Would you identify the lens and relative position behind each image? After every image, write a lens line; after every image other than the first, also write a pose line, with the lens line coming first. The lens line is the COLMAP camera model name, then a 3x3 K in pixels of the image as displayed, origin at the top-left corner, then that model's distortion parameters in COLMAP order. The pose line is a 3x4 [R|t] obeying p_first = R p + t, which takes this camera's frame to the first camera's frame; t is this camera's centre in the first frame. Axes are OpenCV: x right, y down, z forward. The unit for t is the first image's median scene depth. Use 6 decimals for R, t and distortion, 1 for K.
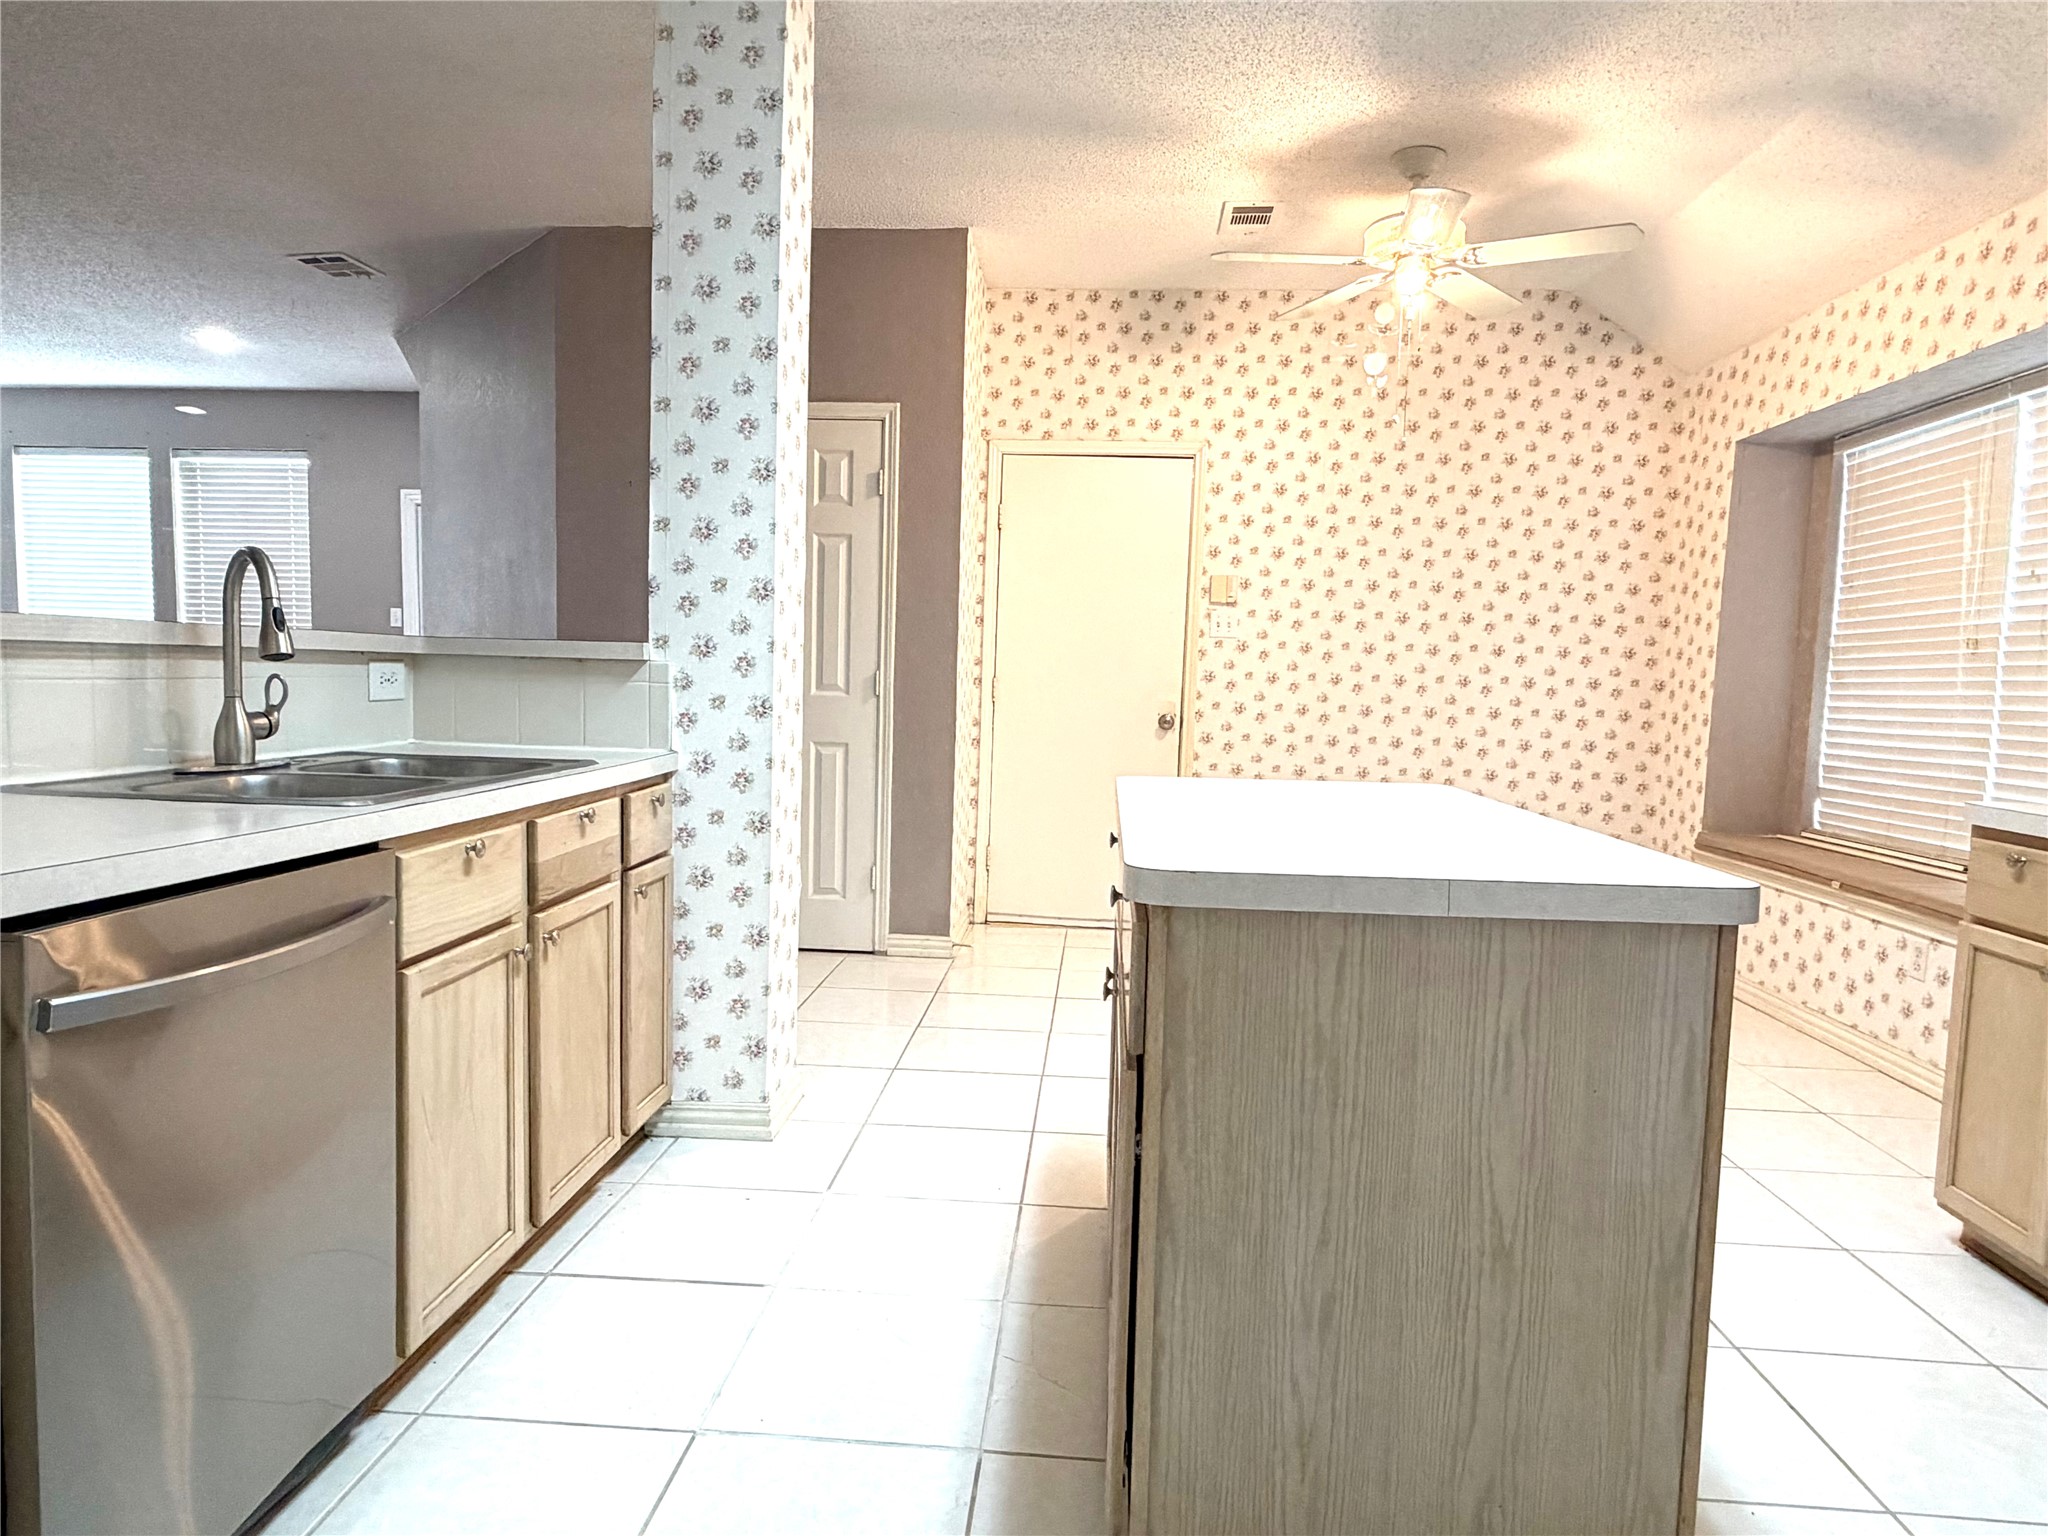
lens RADIAL K [[1237.1, 0, 1020.9], [0, 1237.1, 771.7], [0, 0, 1]] dist [0.001951, 0.000566]
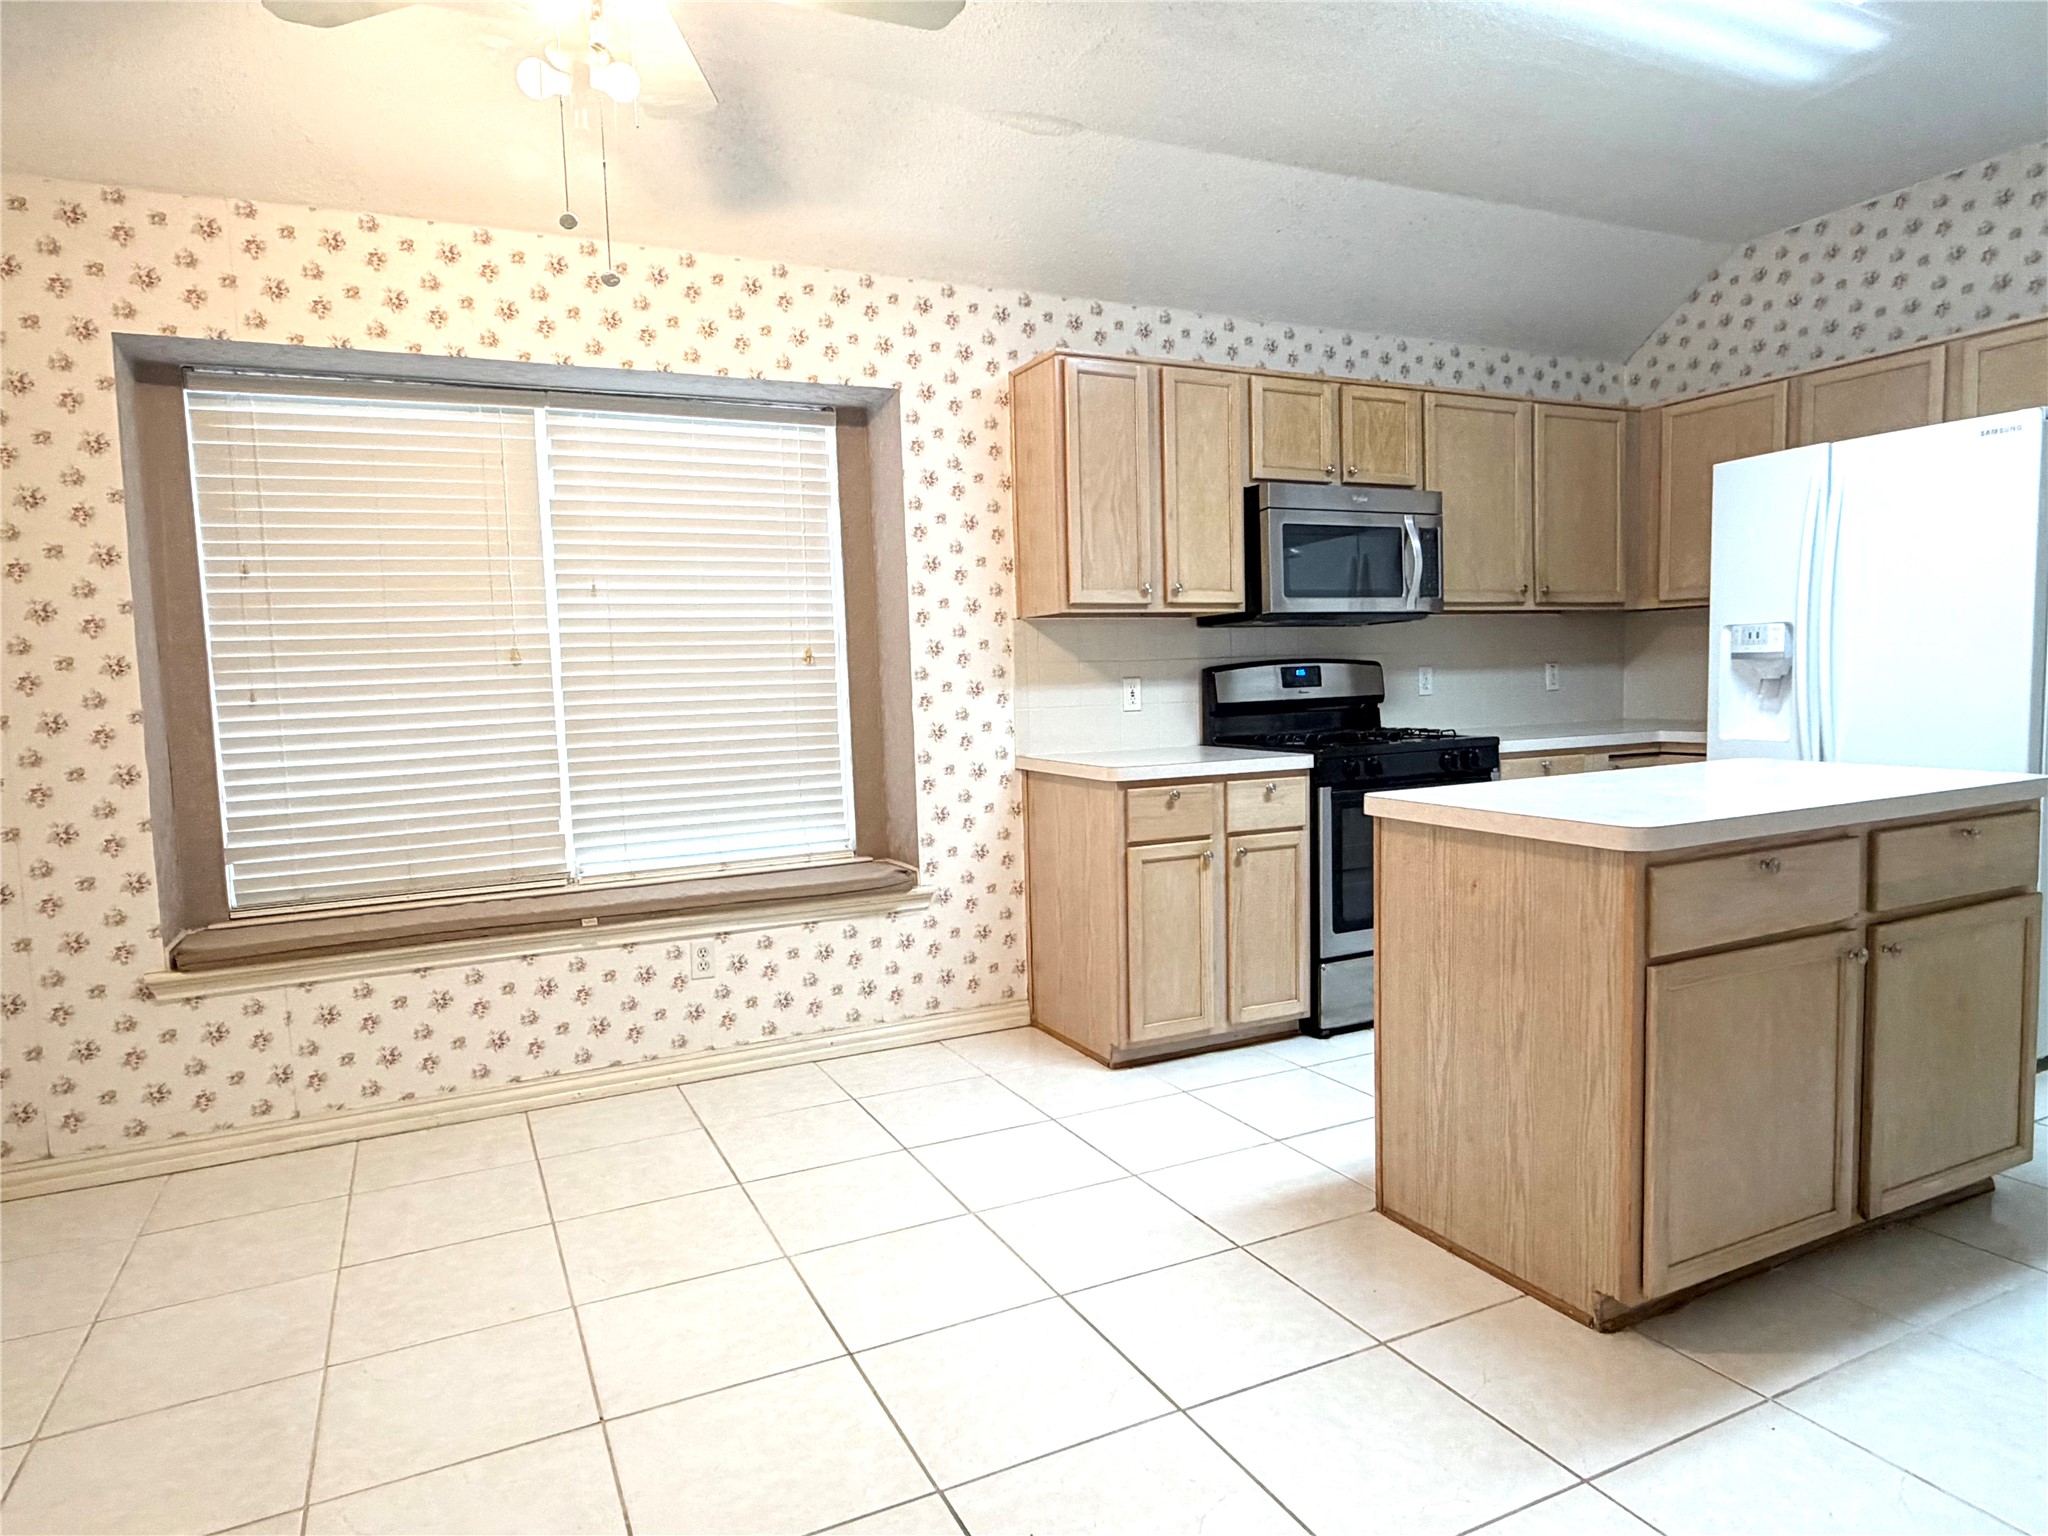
lens RADIAL K [[1237.1, 0, 1016.9], [0, 1237.1, 770.7], [0, 0, 1]] dist [0.001951, 0.000566]
pose [[-0.494386, -0.079877, 0.865564, -0.266859], [0.086370, 0.986327, 0.140353, -0.117052], [-0.864941, 0.144148, -0.480728, 1.151490]]
